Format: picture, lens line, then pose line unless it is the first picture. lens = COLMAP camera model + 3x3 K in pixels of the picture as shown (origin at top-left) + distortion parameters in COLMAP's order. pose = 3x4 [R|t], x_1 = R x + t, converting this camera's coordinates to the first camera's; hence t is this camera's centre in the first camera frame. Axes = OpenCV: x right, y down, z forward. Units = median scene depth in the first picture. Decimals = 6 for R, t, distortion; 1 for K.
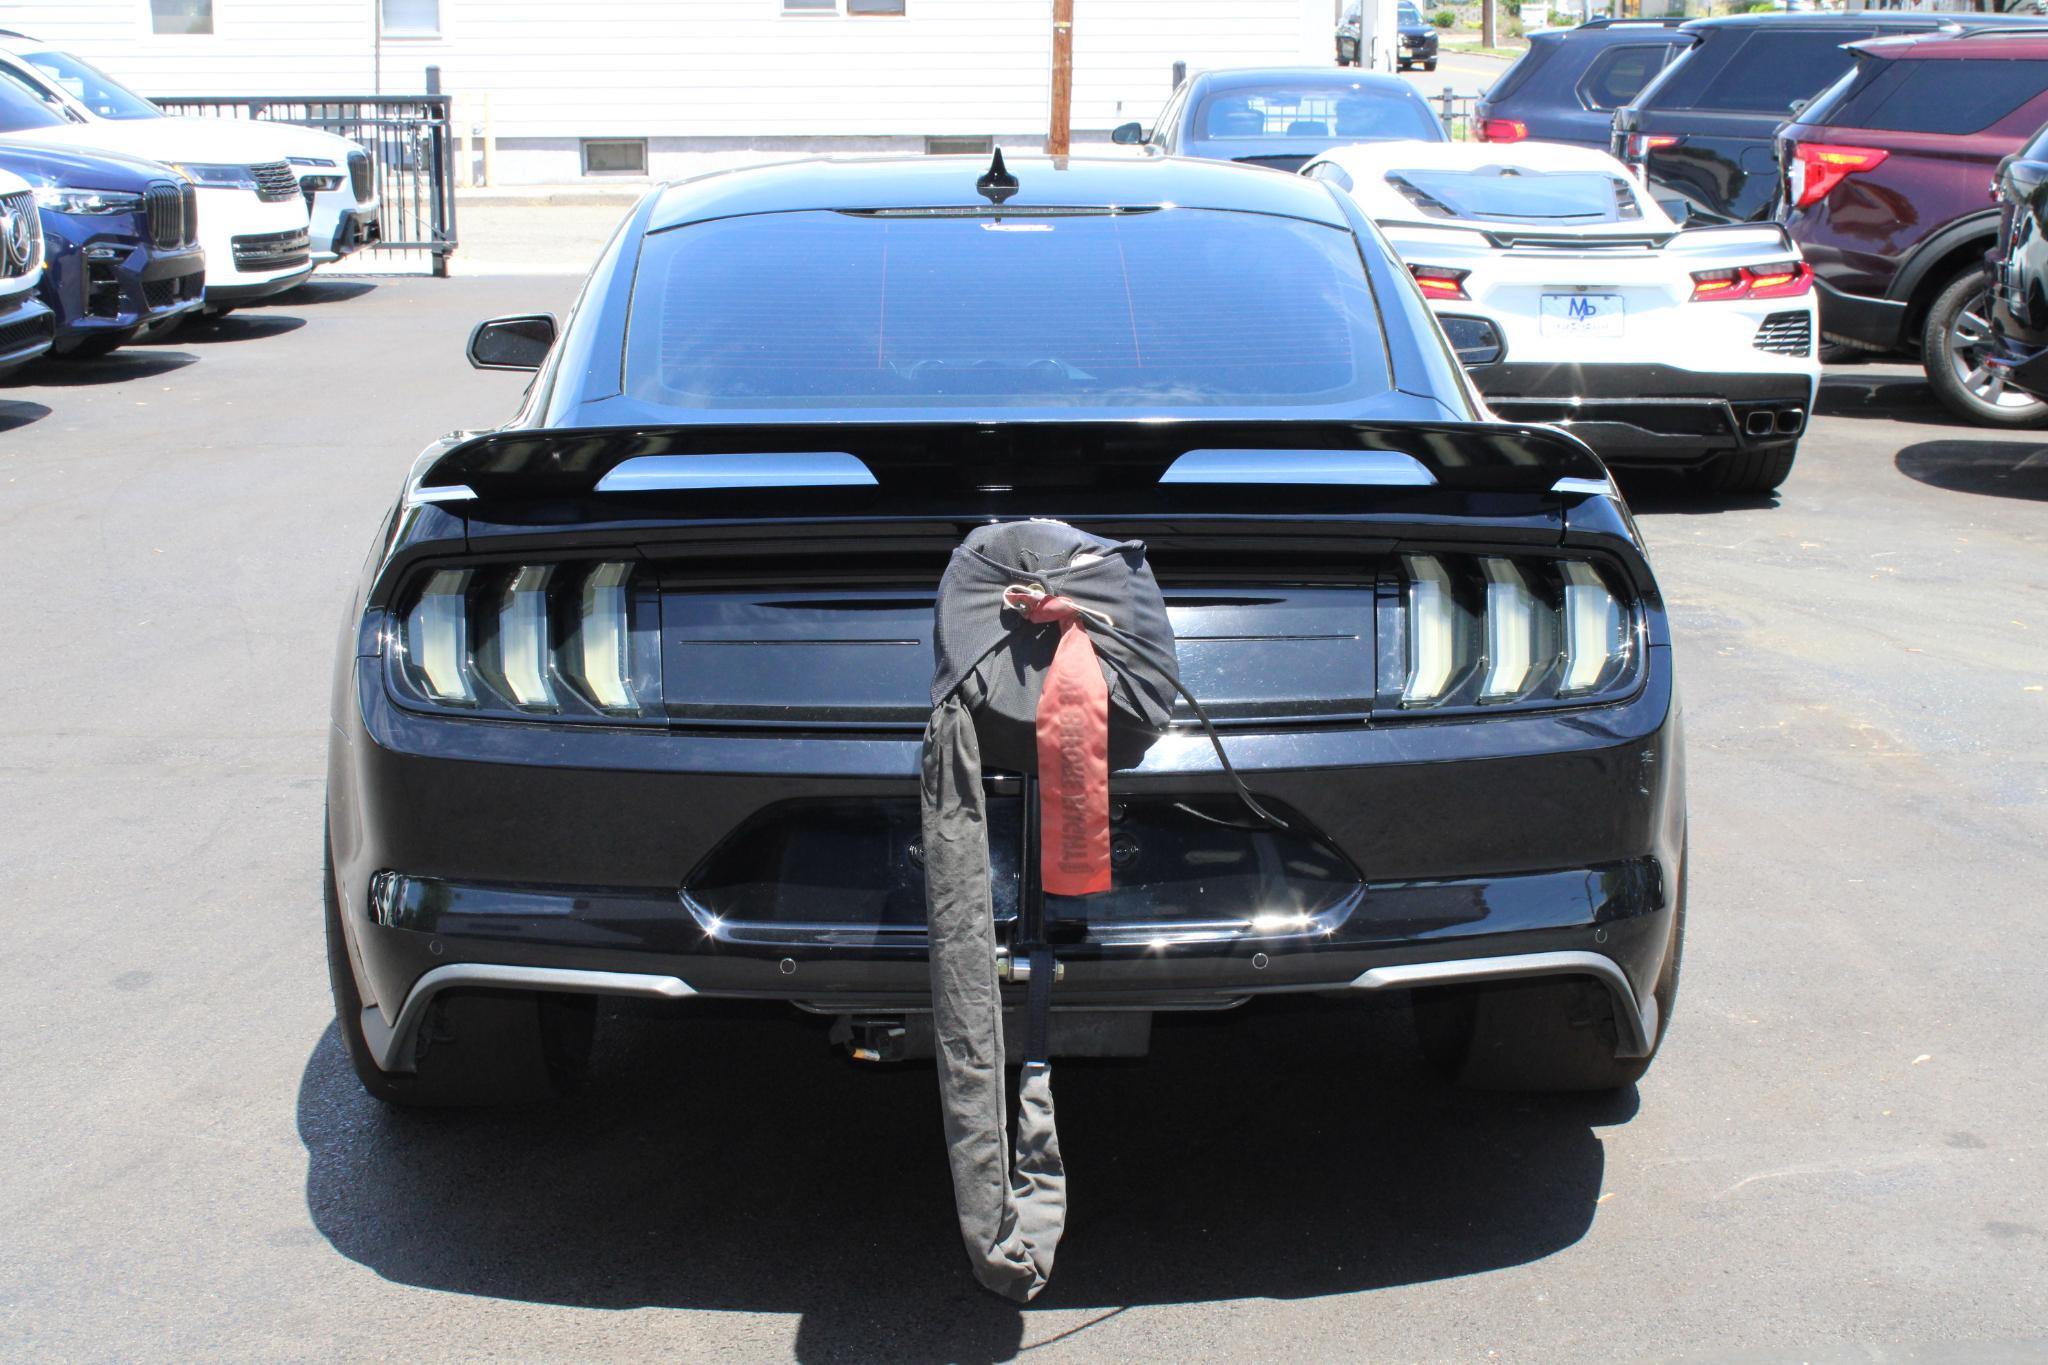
lens RADIAL K [[2976.9, 0, 1024.0], [0, 2976.9, 682.5], [0, 0, 1]] dist [0.020311, 0.002032]
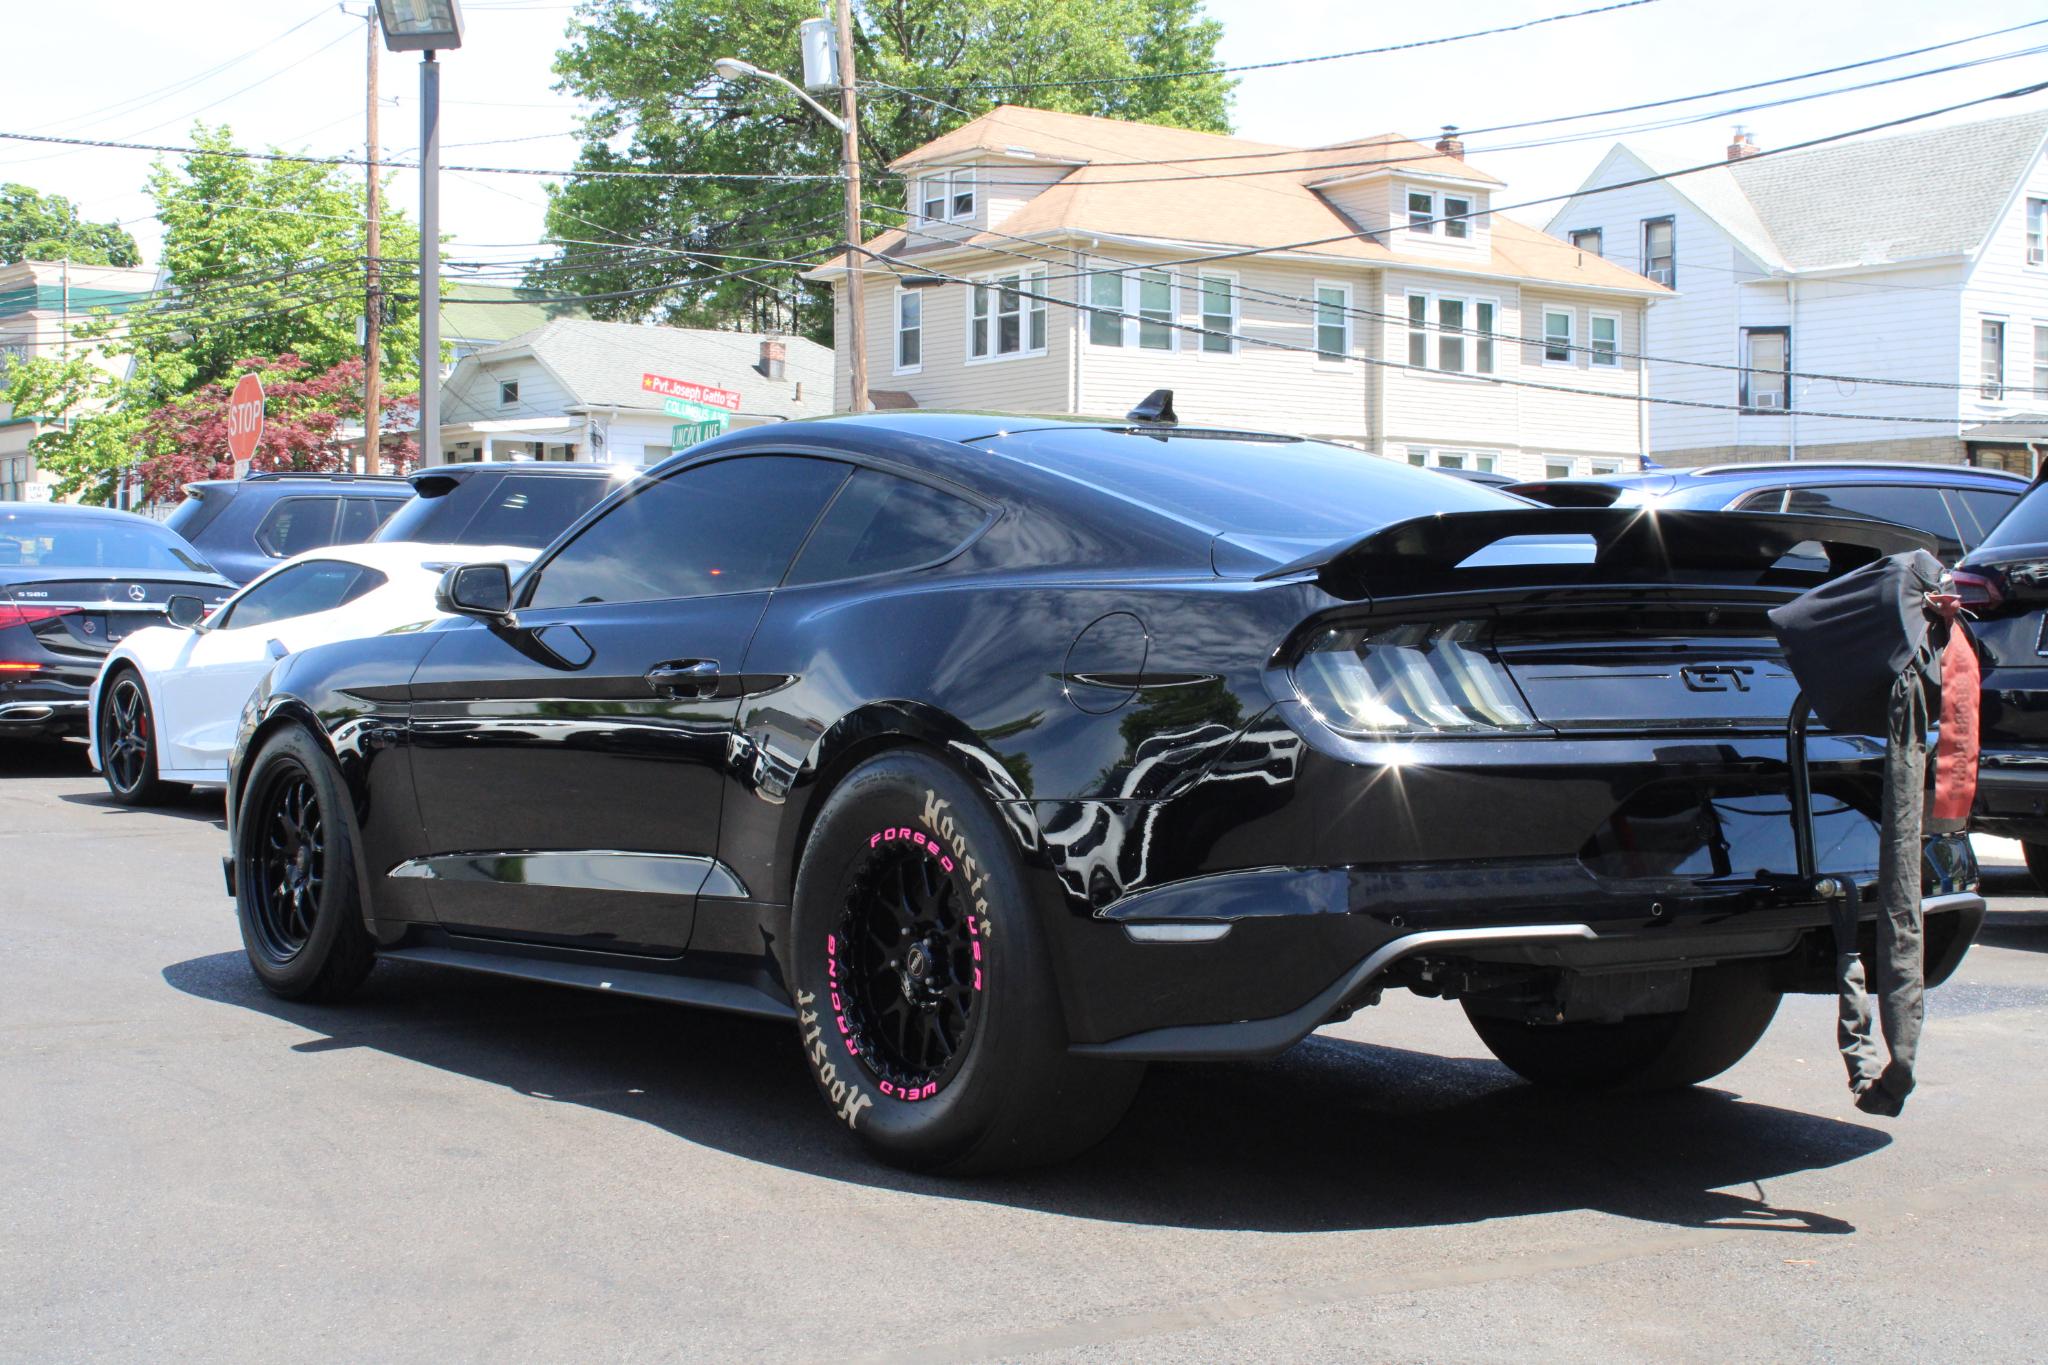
lens RADIAL K [[2976.9, 0, 1024.0], [0, 2976.9, 682.5], [0, 0, 1]] dist [0.020311, 0.002032]
pose [[0.798005, 0.007005, 0.602610, -1.213550], [0.102071, 0.983915, -0.146605, 0.177093], [-0.593944, 0.178501, 0.784454, 0.111570]]
